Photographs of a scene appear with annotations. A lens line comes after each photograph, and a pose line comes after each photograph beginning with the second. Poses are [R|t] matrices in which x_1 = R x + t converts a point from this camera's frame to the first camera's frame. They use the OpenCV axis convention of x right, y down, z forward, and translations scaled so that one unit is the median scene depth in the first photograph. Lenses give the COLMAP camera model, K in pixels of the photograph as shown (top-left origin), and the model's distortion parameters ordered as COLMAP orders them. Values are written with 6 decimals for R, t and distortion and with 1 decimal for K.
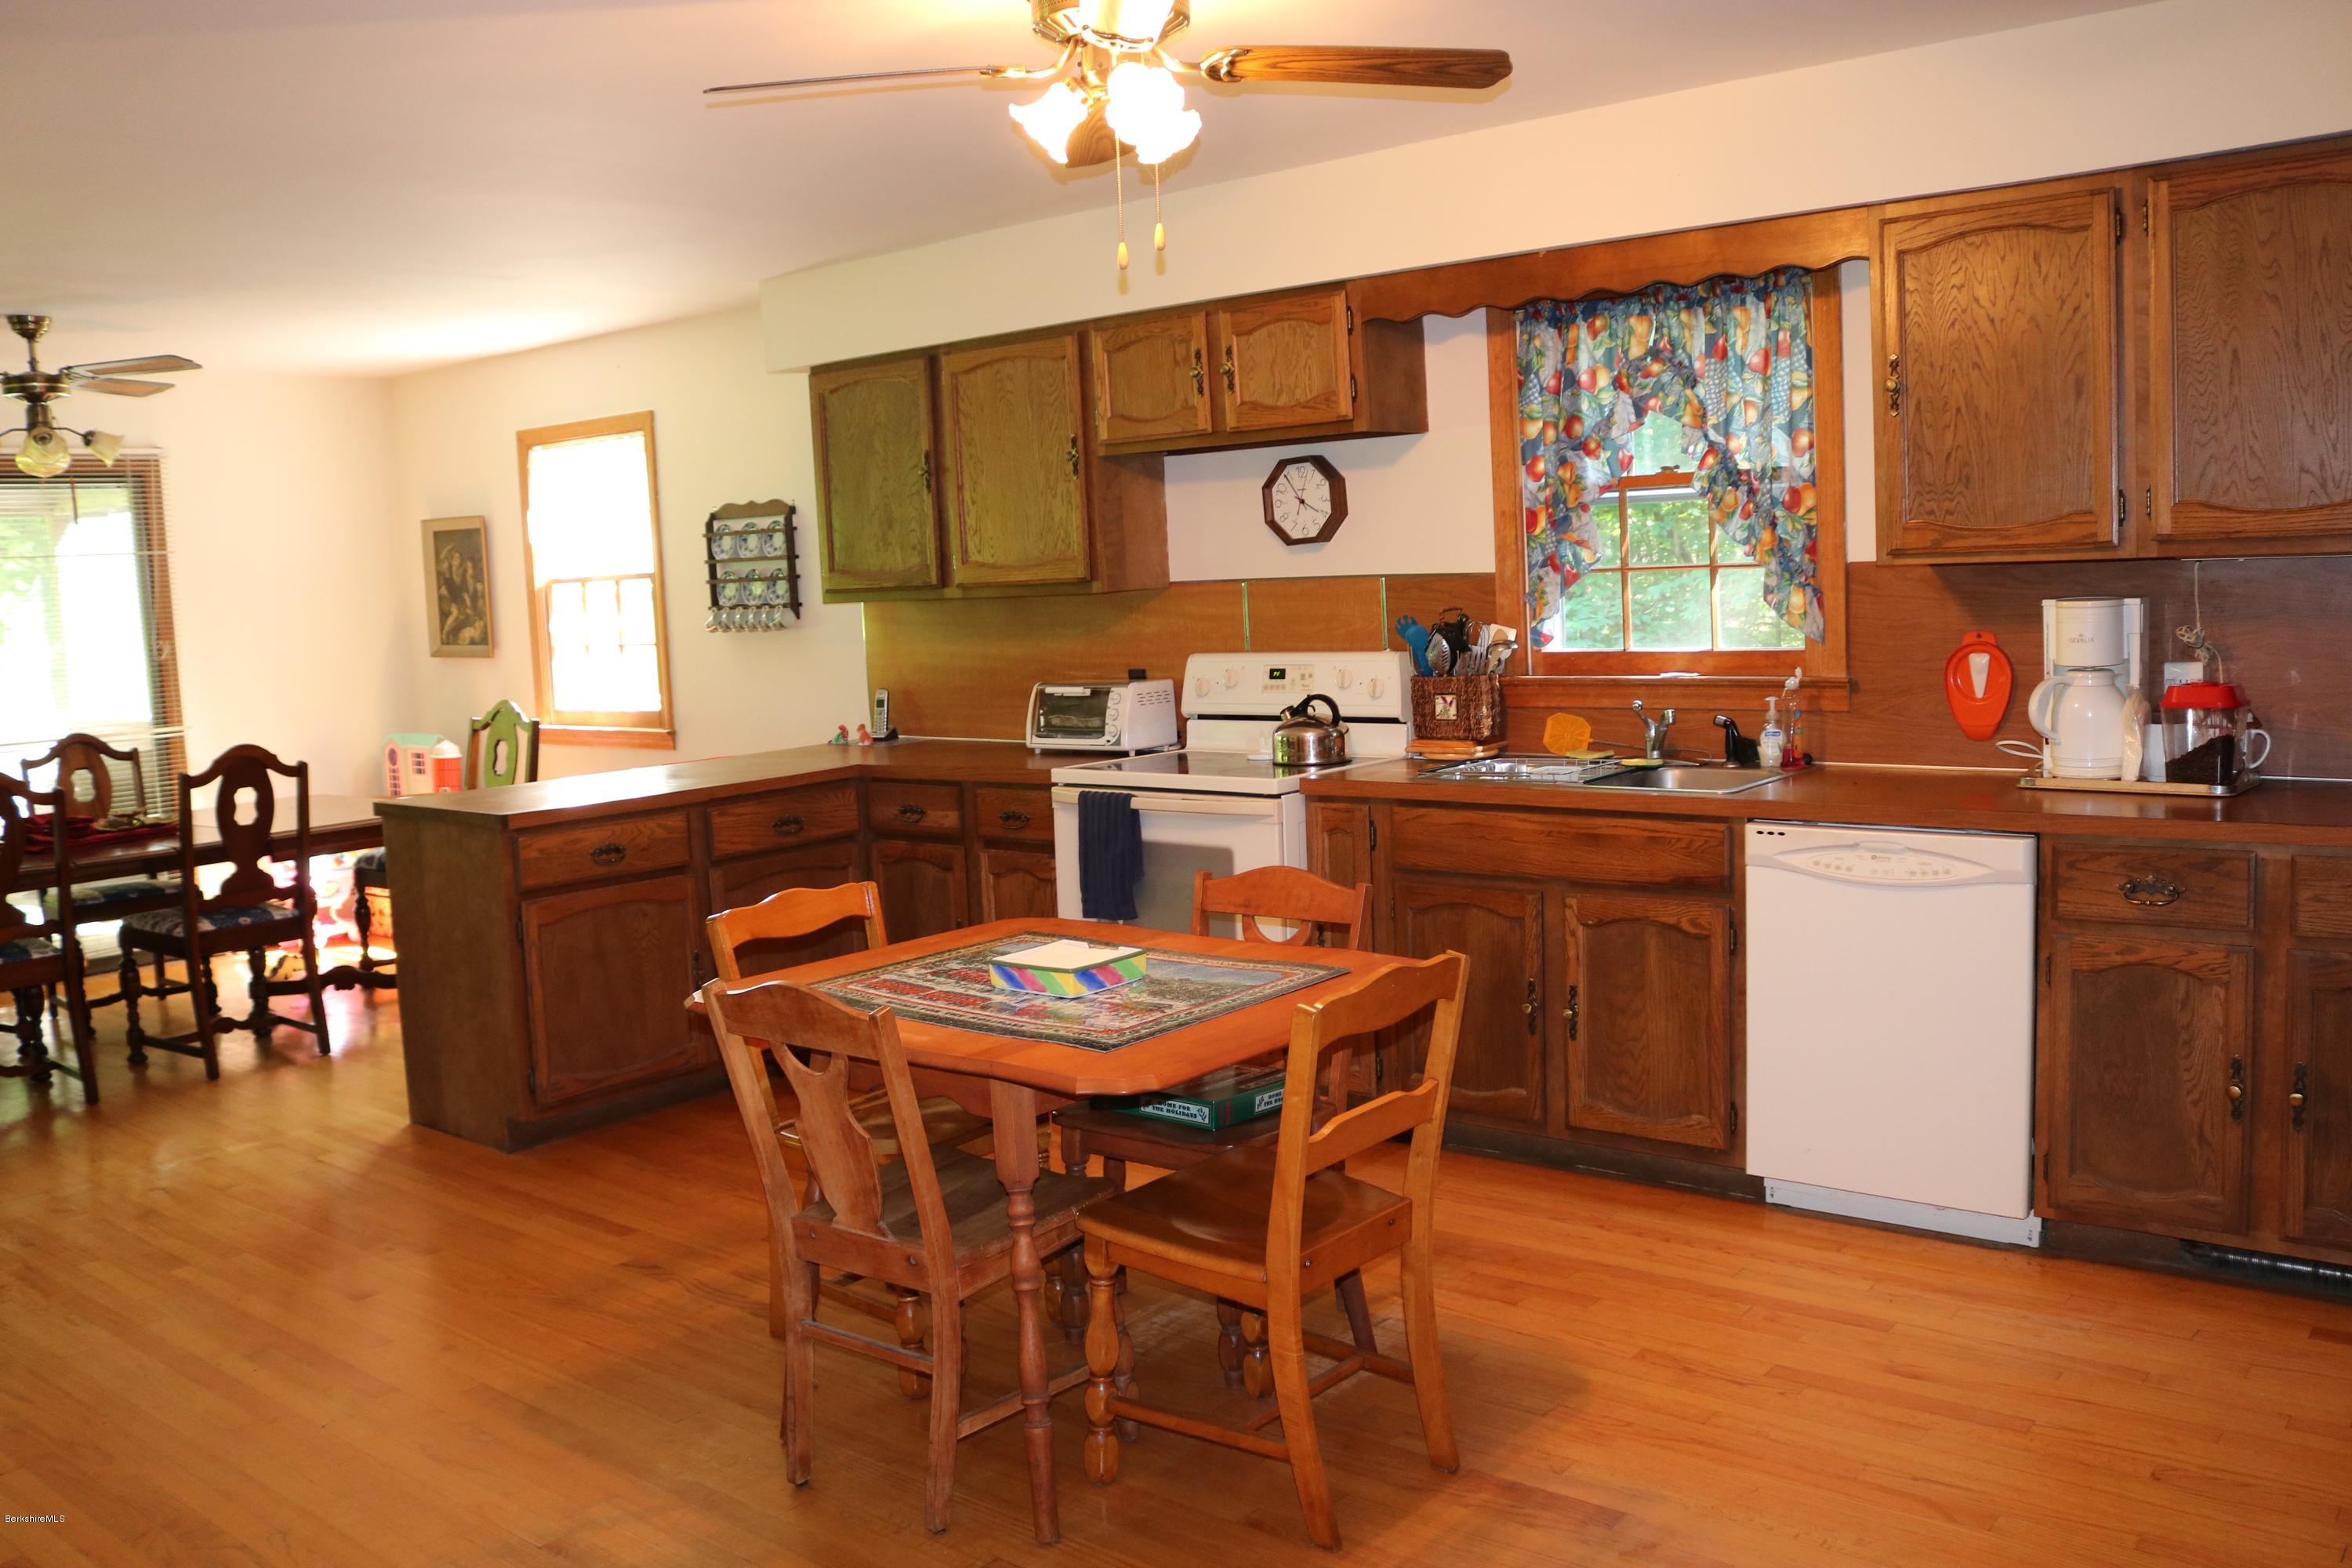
lens RADIAL K [[1952.2, 0, 1176.0], [0, 1952.2, 784.0], [0, 0, 1]] dist [-0.163175, 0.136856]
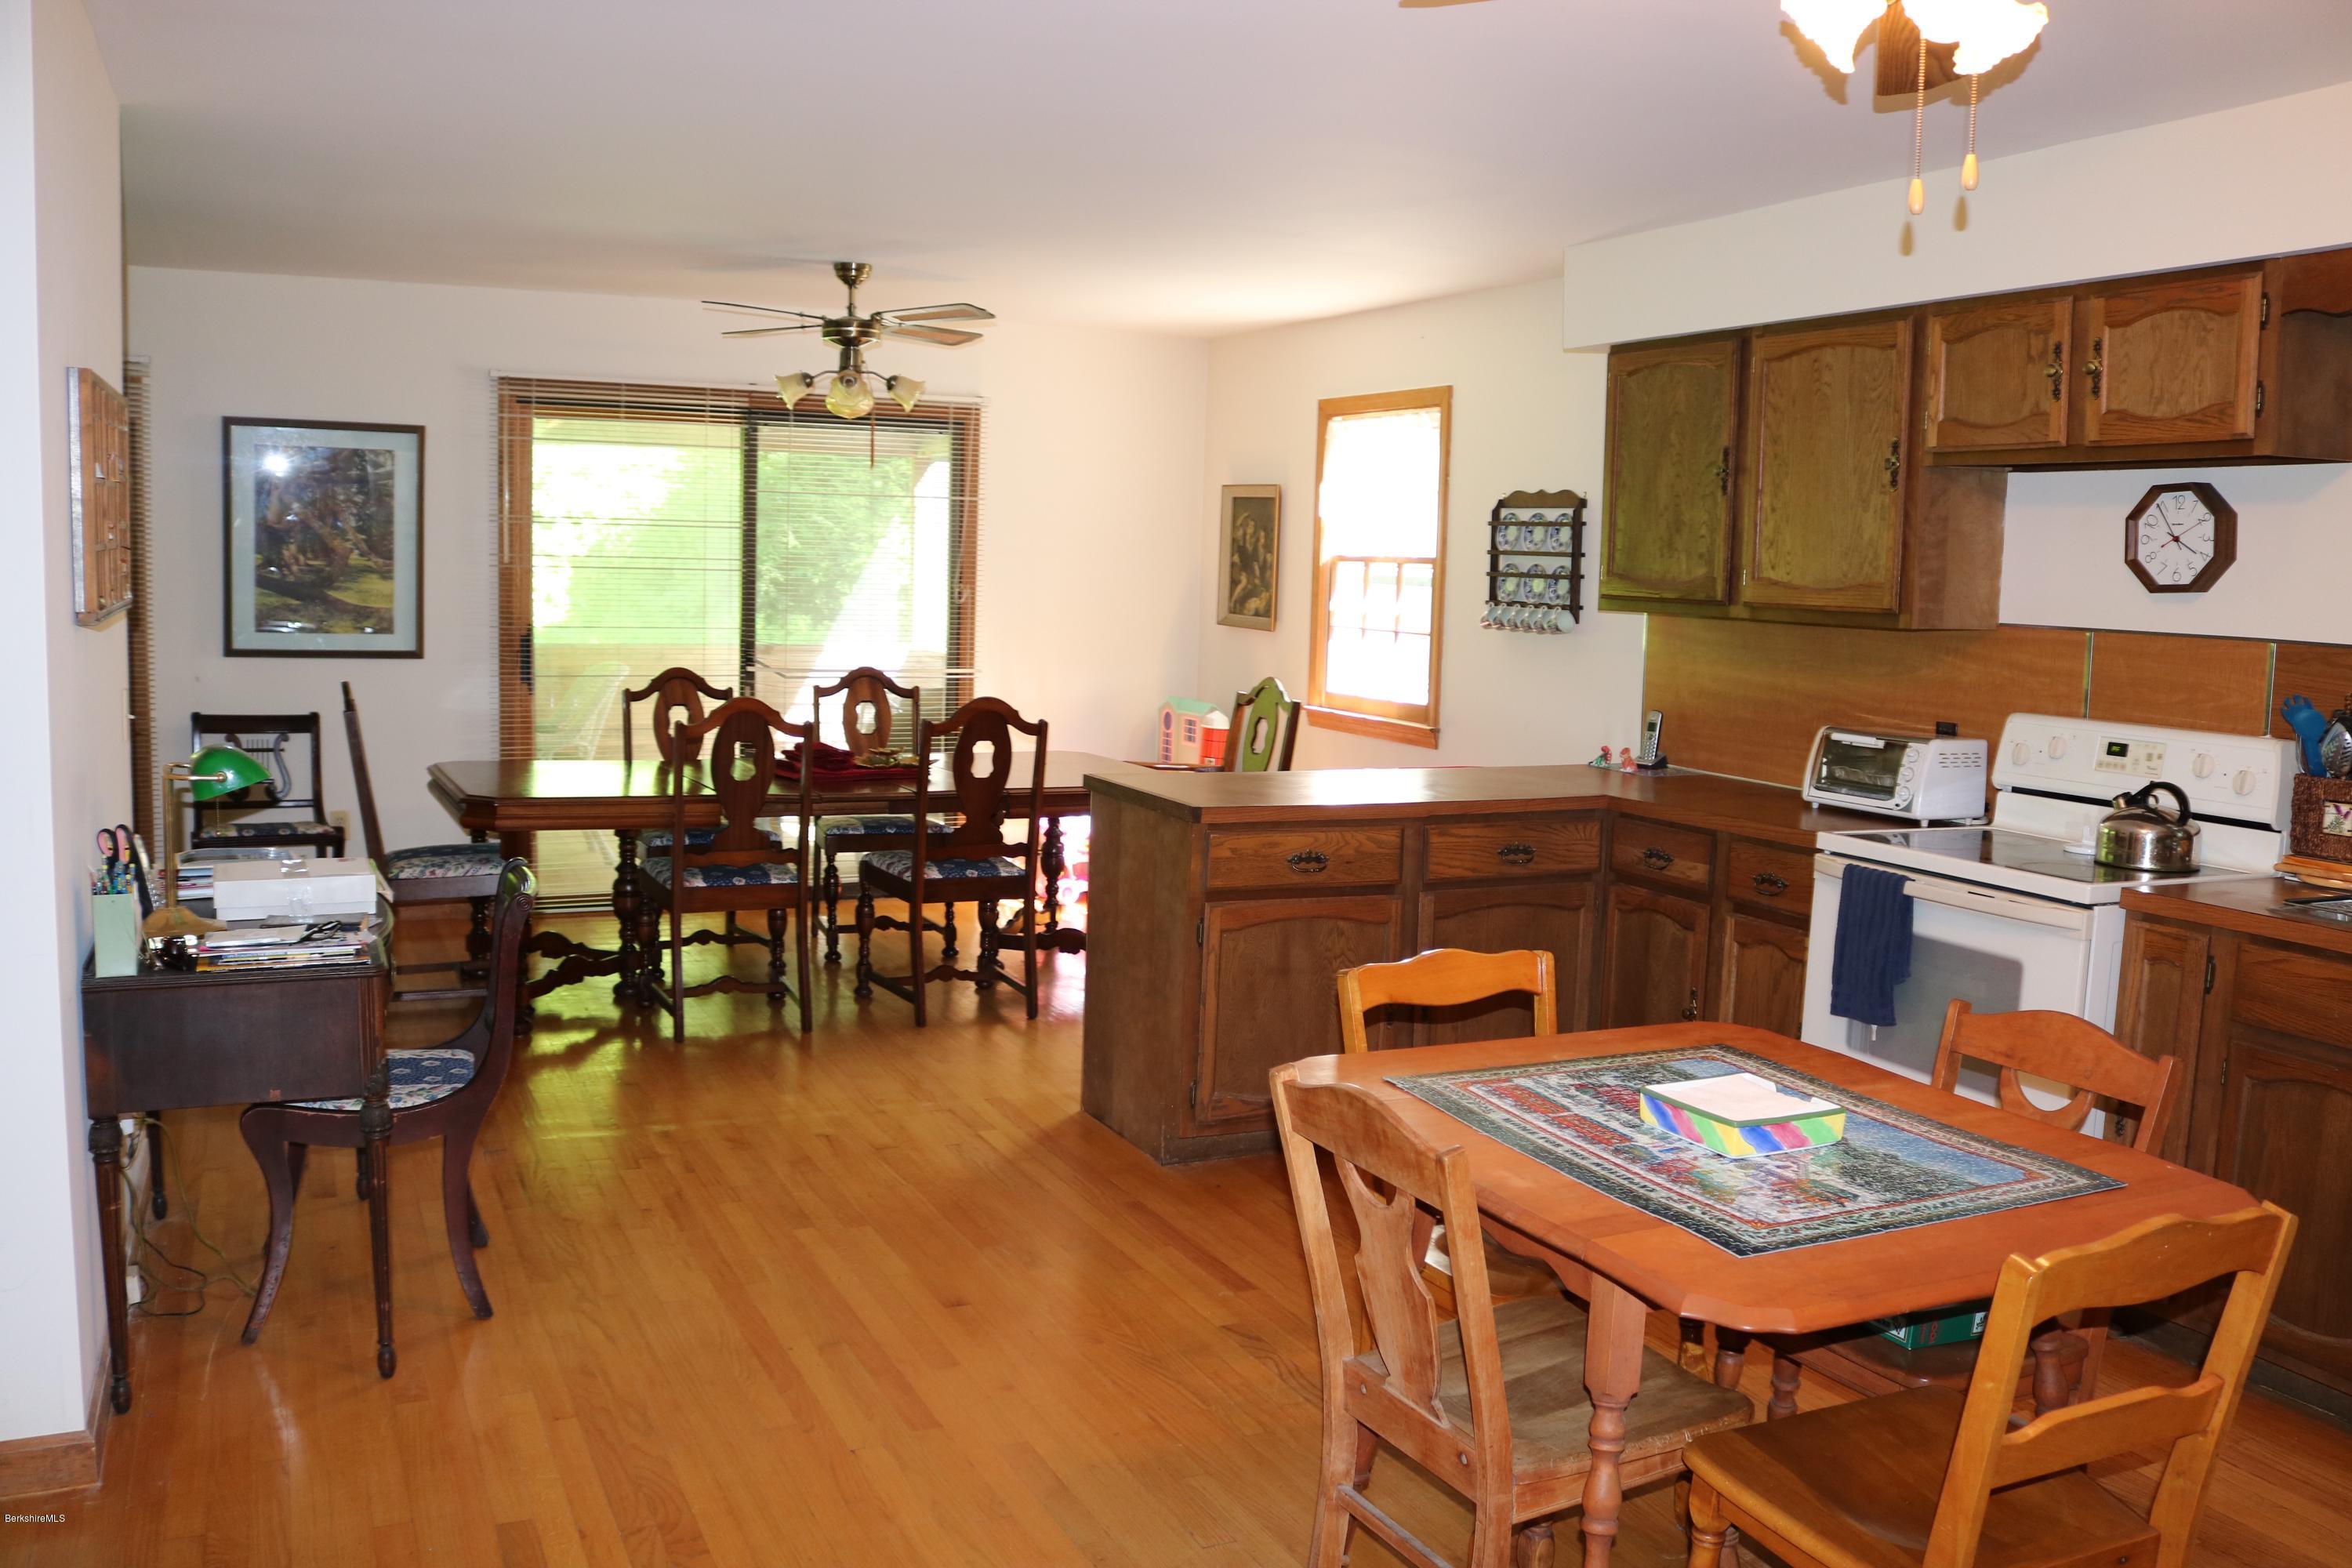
lens RADIAL K [[1952.2, 0, 1176.0], [0, 1952.2, 784.0], [0, 0, 1]] dist [-0.163175, 0.136856]
pose [[0.902195, 0.119249, -0.414517, 0.025720], [-0.117185, 0.992641, 0.030514, -0.019957], [0.415105, 0.021046, 0.909530, 0.122842]]
